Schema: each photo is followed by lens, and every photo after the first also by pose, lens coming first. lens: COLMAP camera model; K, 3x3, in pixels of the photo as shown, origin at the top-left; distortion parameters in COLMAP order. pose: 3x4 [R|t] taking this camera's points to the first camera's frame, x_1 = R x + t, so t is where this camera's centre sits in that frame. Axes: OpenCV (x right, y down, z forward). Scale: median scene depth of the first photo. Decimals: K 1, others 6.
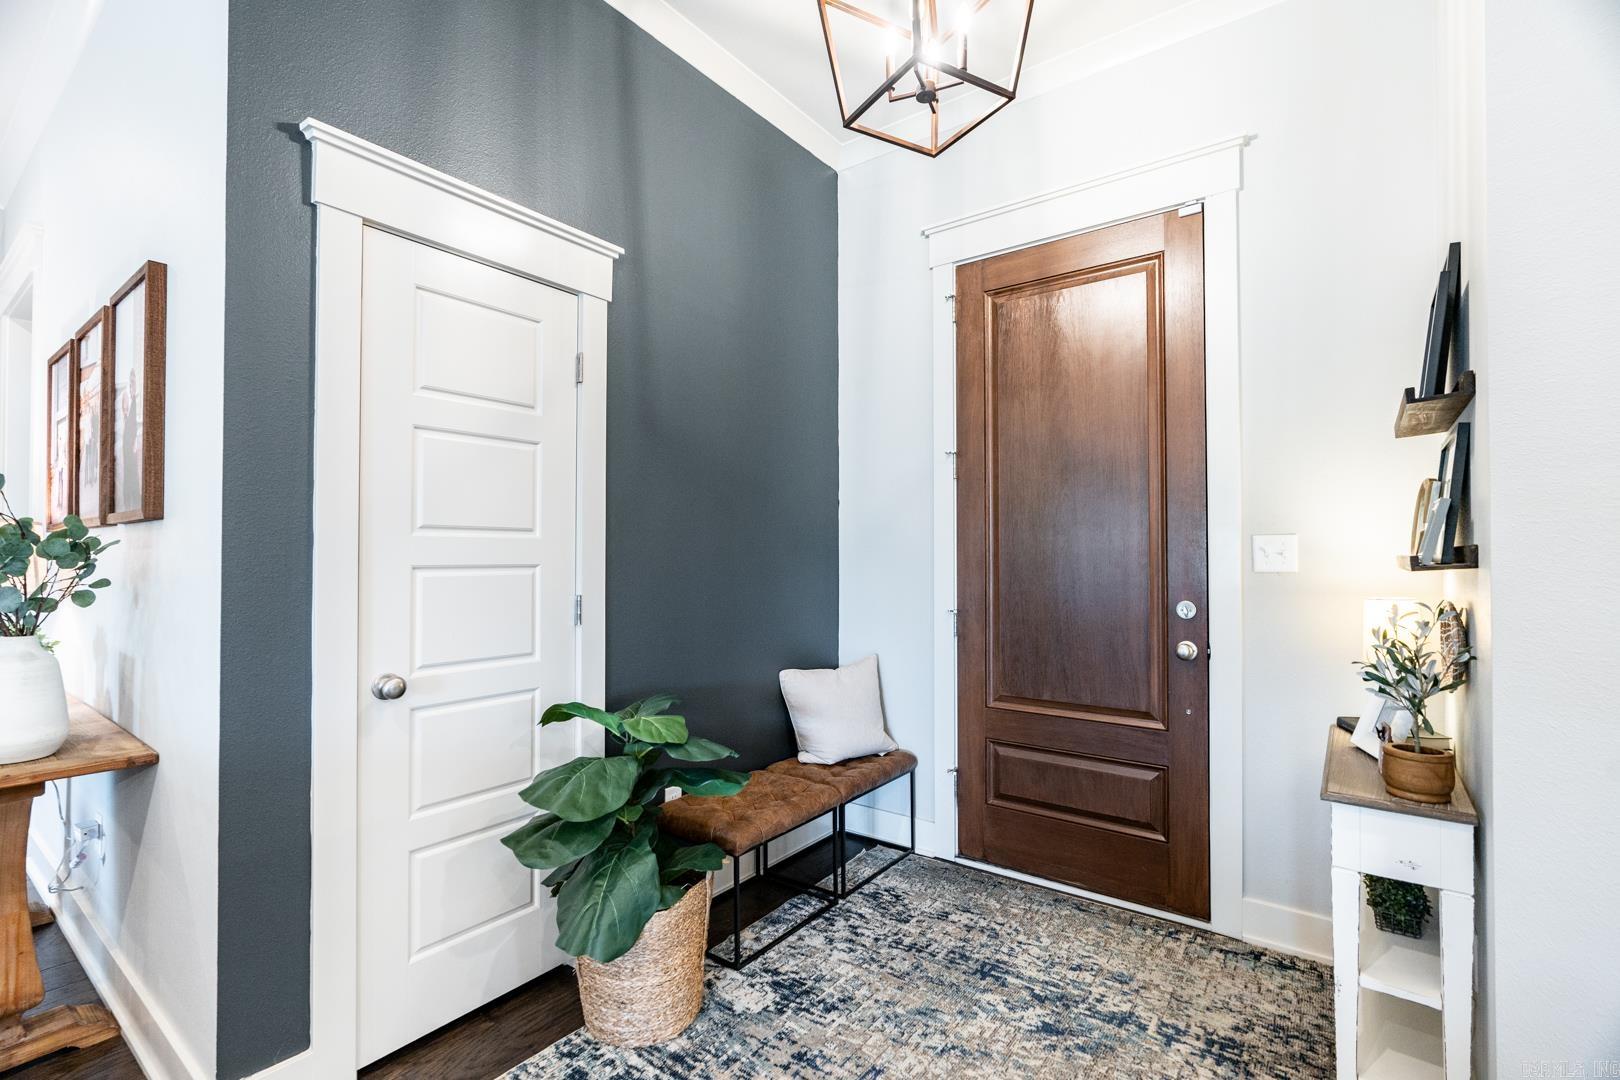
lens RADIAL K [[721.4, 0, 811.6], [0, 721.4, 543.5], [0, 0, 1]] dist [-0.011019, 0.000215]
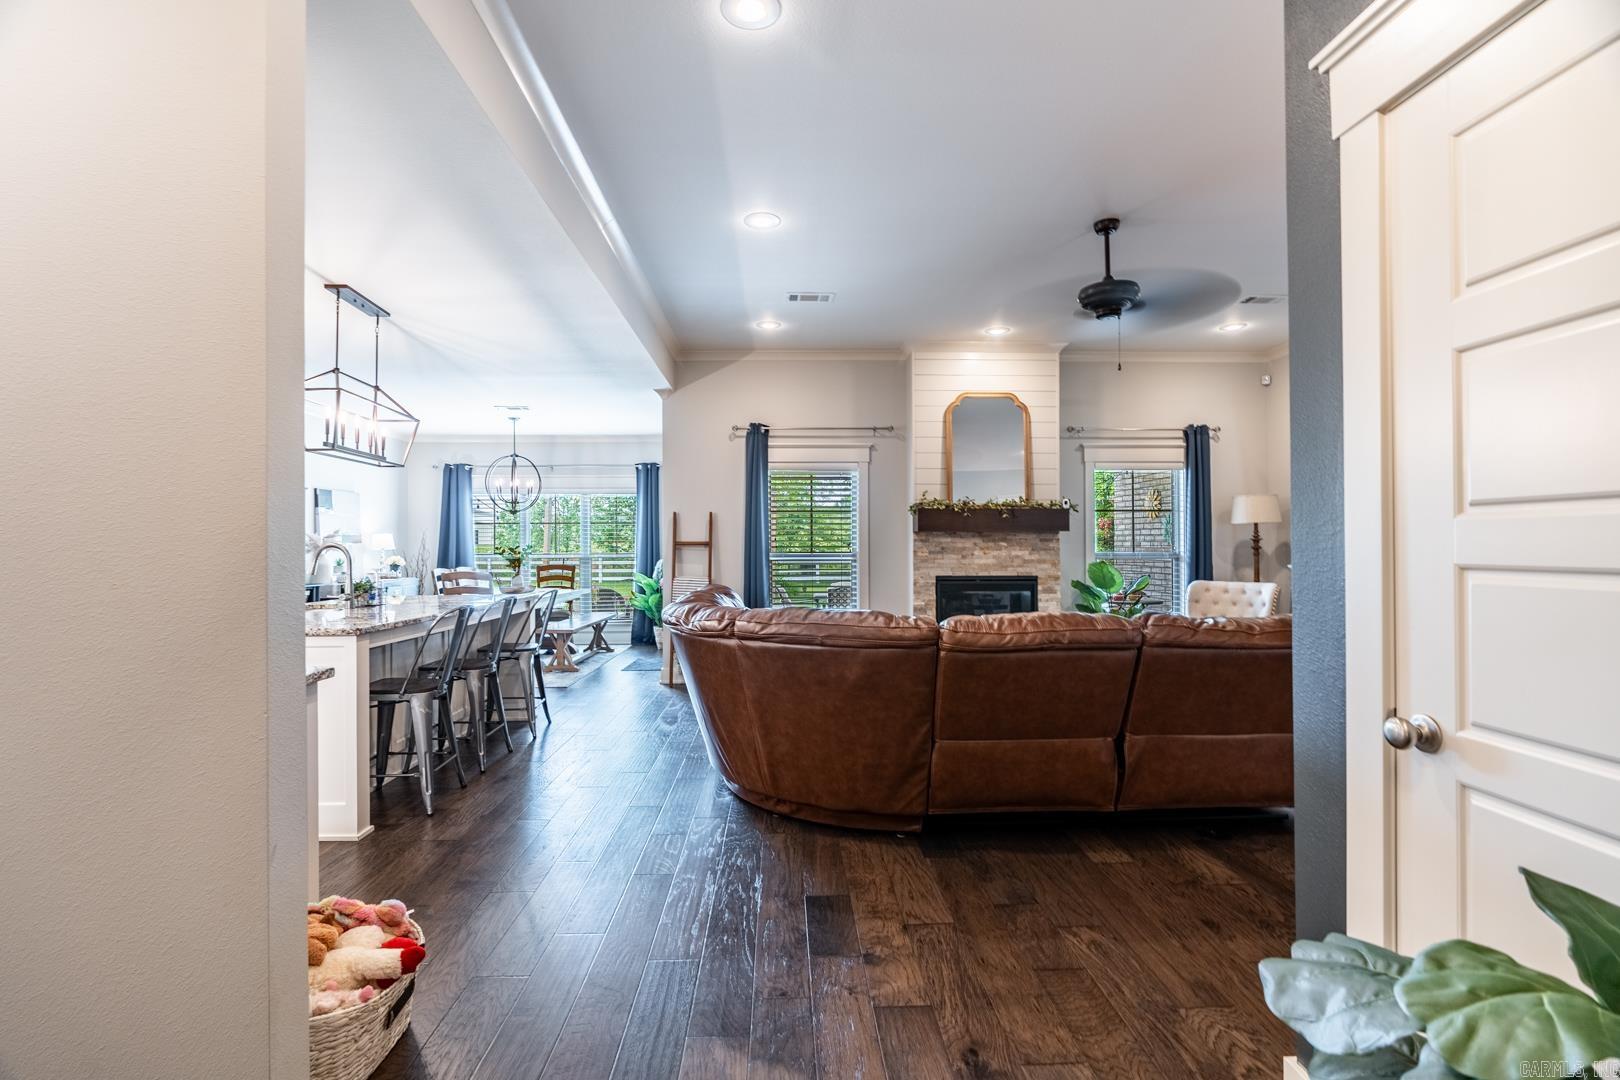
lens RADIAL K [[761.1, 0, 810.0], [0, 761.1, 540.0], [0, 0, 1]] dist [-0.014646, 0.000228]
pose [[-0.780177, -0.004256, -0.625545, 0.328675], [0.013081, 0.999647, -0.023116, 0.017454], [0.625422, -0.026217, -0.779846, 1.165046]]
